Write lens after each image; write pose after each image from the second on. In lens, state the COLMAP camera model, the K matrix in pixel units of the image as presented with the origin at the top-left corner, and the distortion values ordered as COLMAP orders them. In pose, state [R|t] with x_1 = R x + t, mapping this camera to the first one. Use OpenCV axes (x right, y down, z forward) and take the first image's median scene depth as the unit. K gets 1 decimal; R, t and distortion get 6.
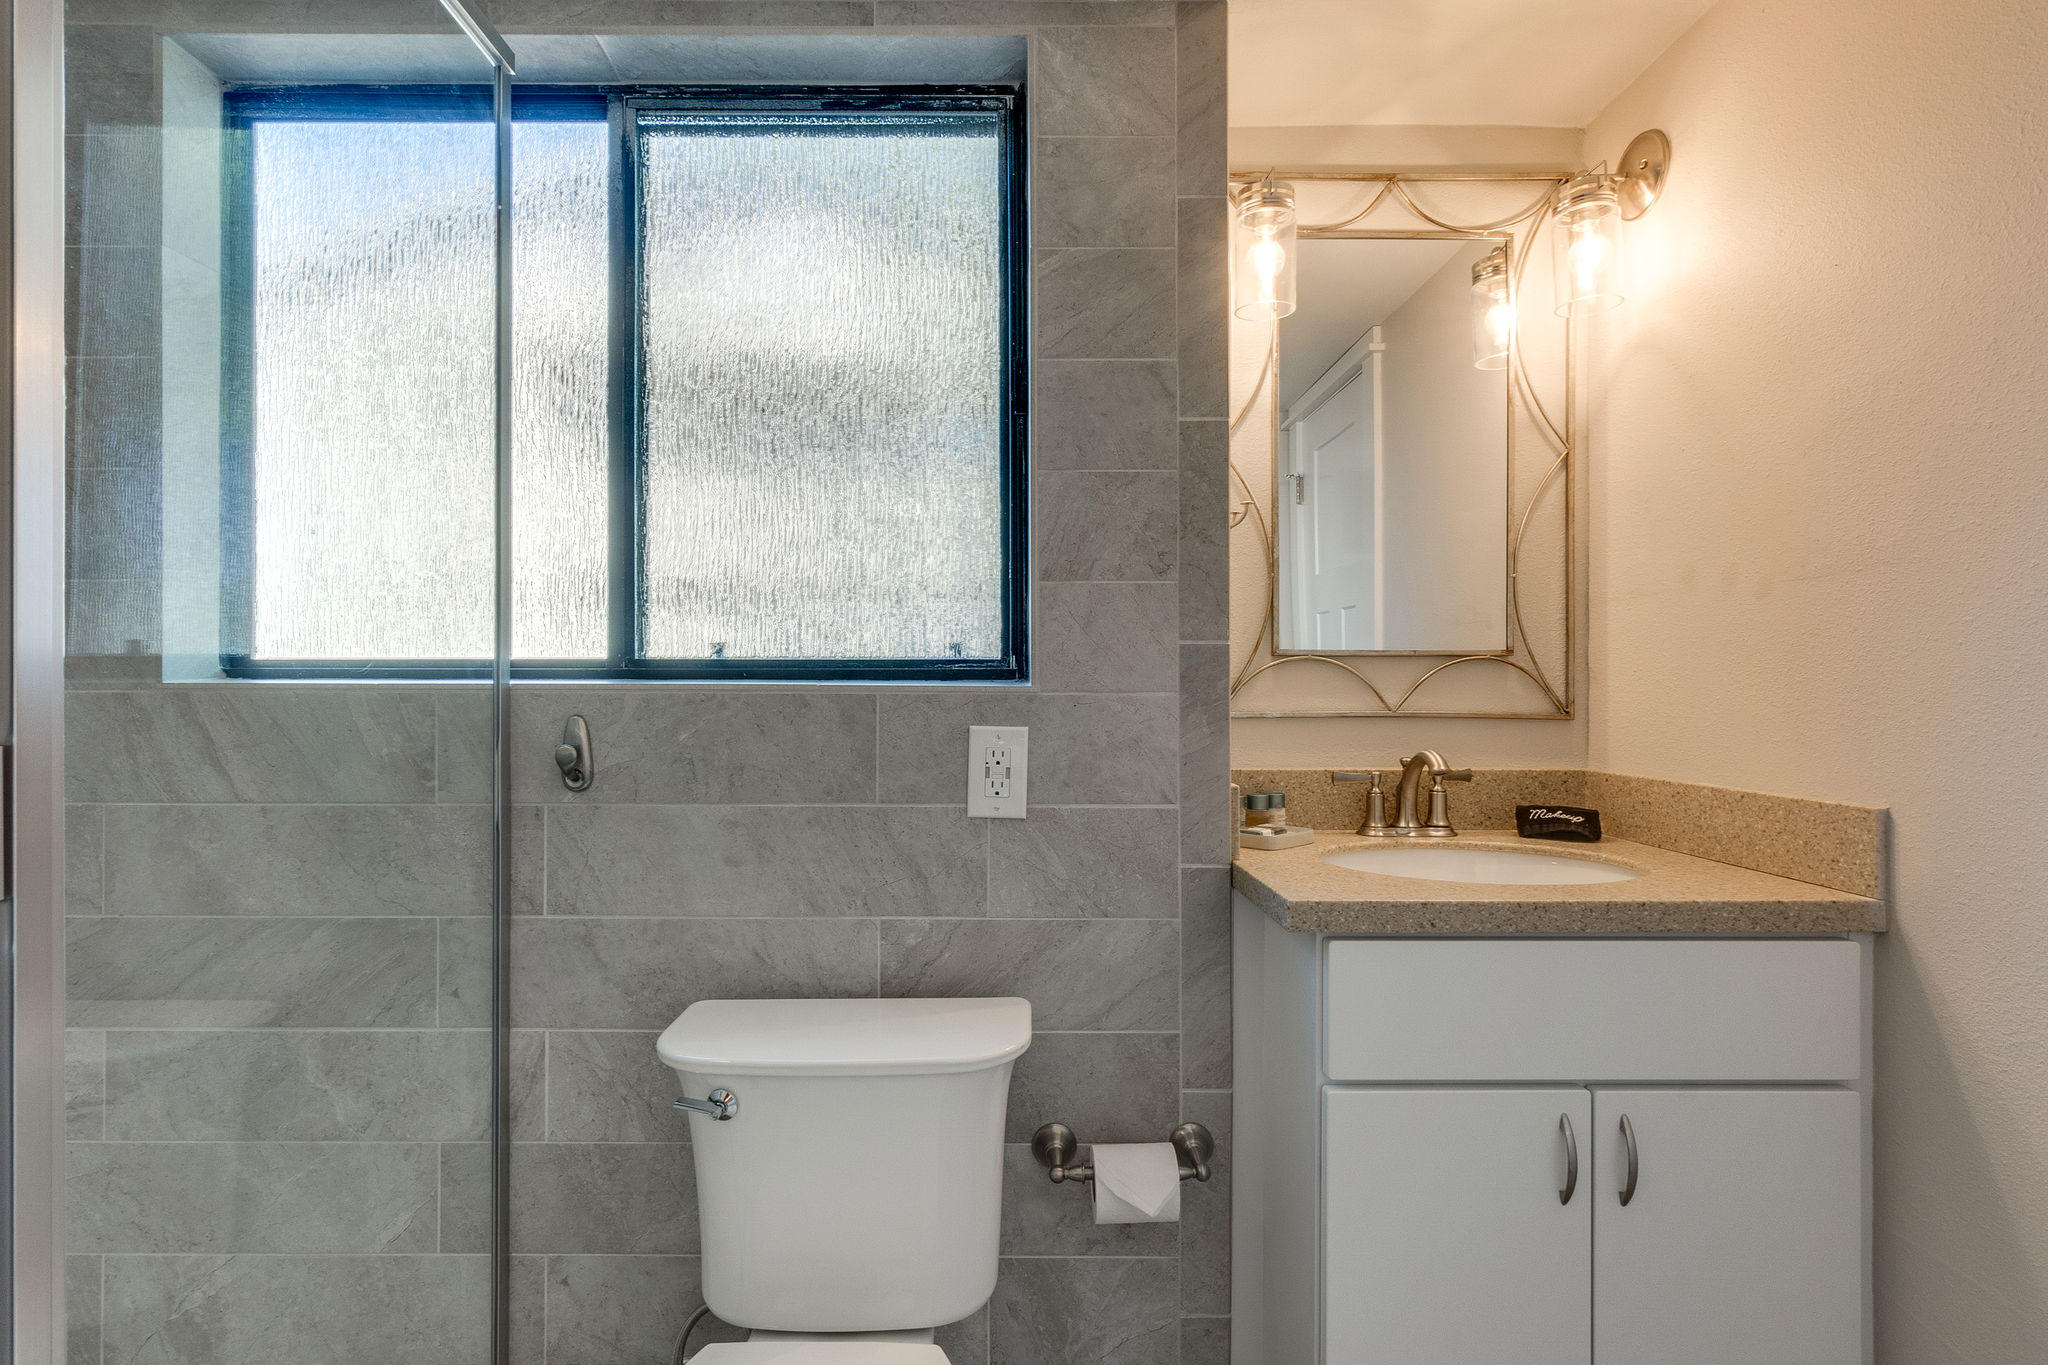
lens RADIAL K [[990.4, 0, 1024.0], [0, 990.4, 682.5], [0, 0, 1]] dist [-0.003822, -0.000951]
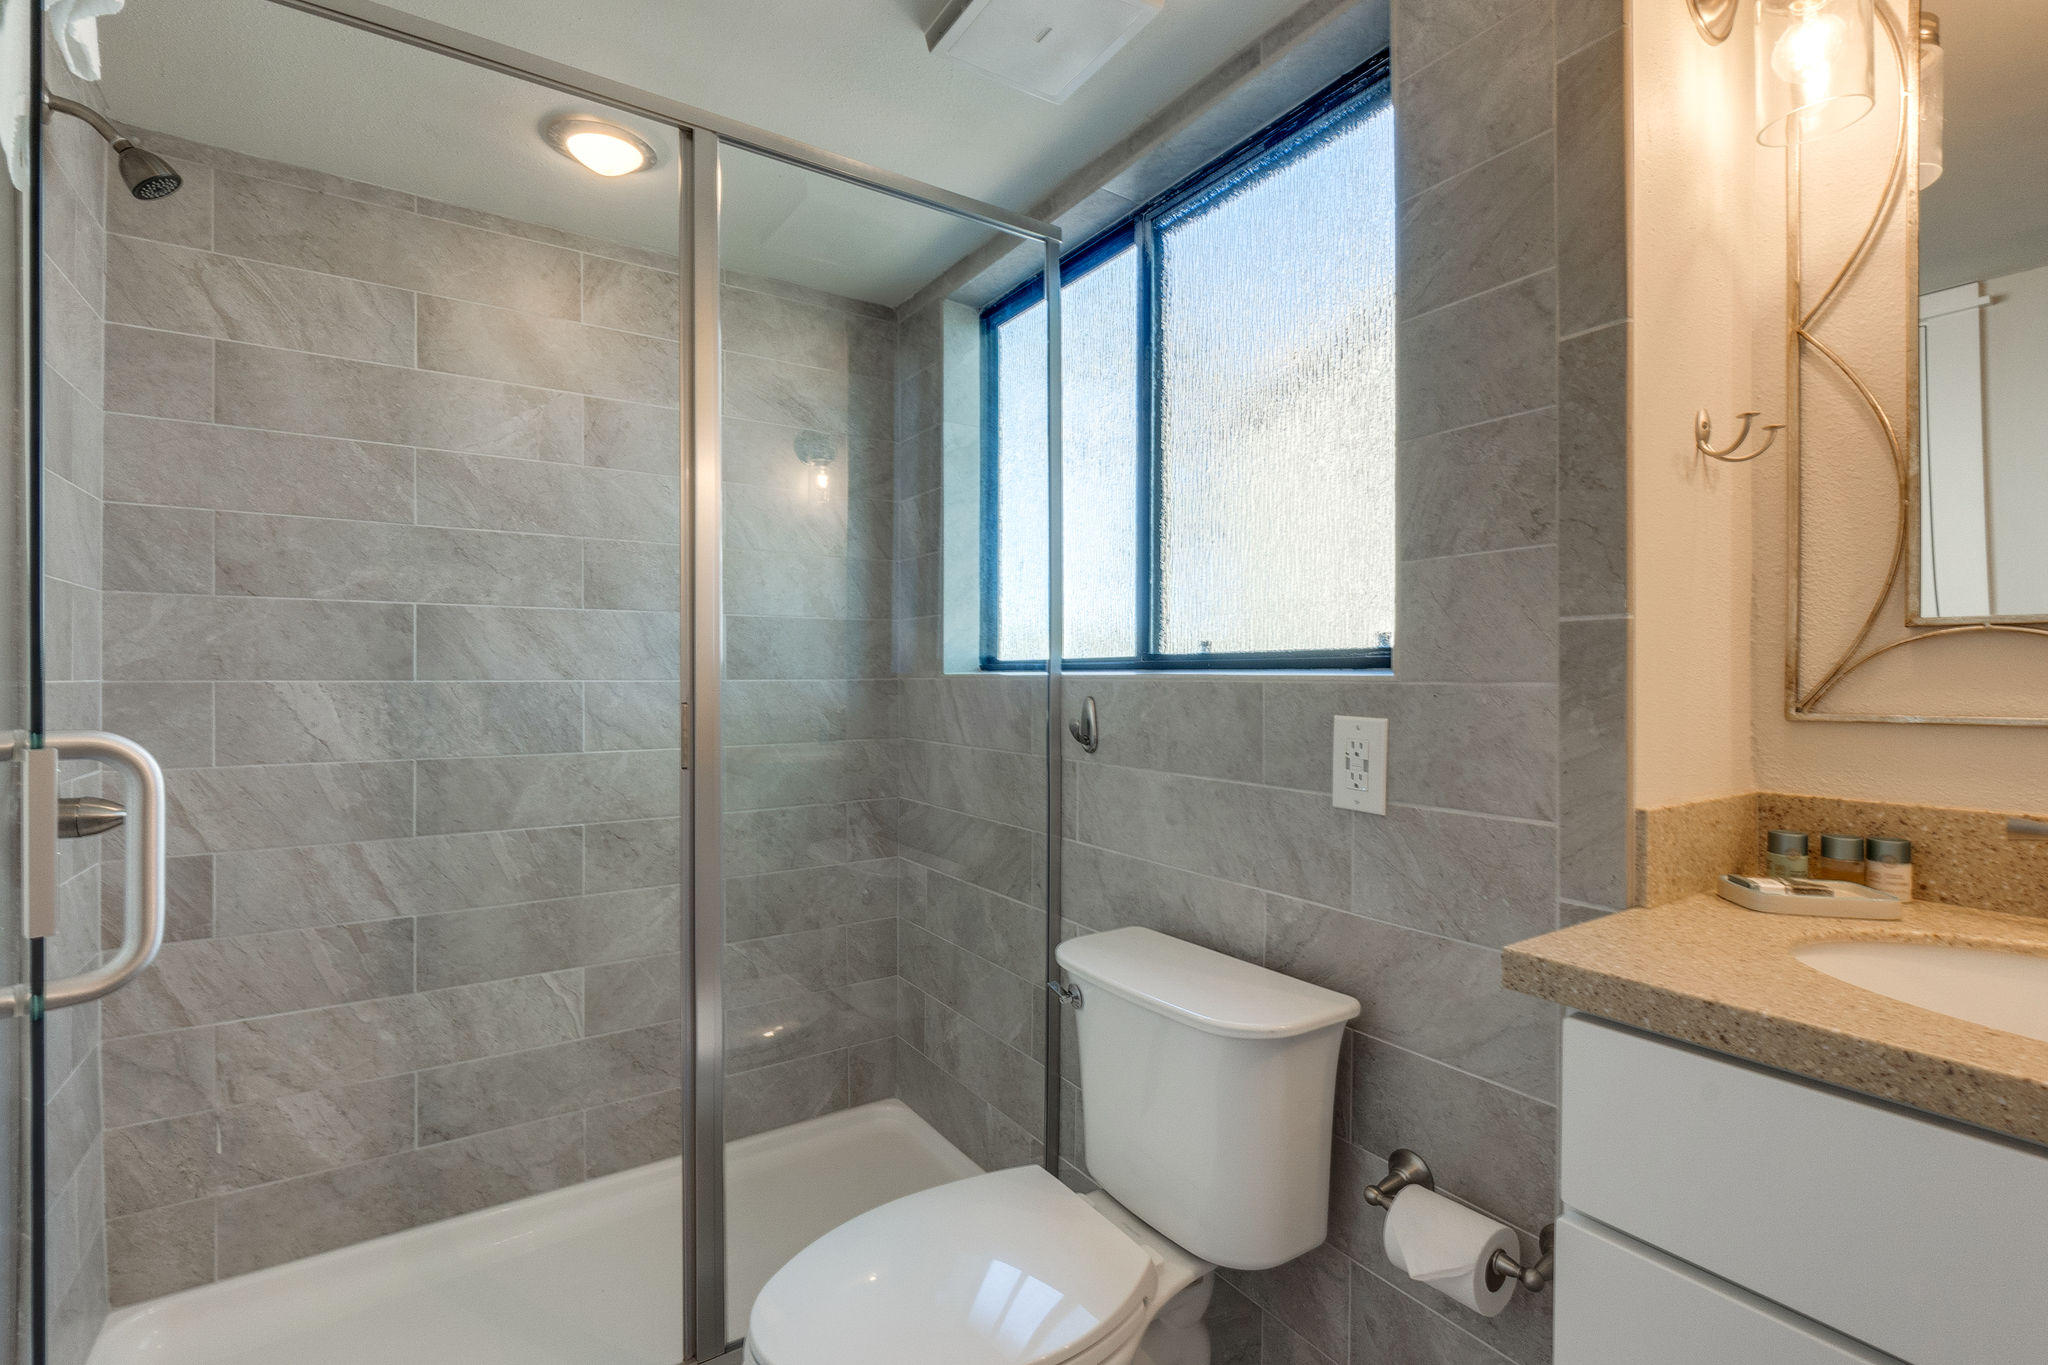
lens RADIAL K [[929.4, 0, 1024.0], [0, 929.4, 682.5], [0, 0, 1]] dist [-0.014140, 0.000373]
pose [[0.534477, 0.005267, -0.845166, 0.558988], [0.000092, 0.999980, 0.006290, 0.005330], [0.845183, -0.003440, 0.534466, 0.239030]]
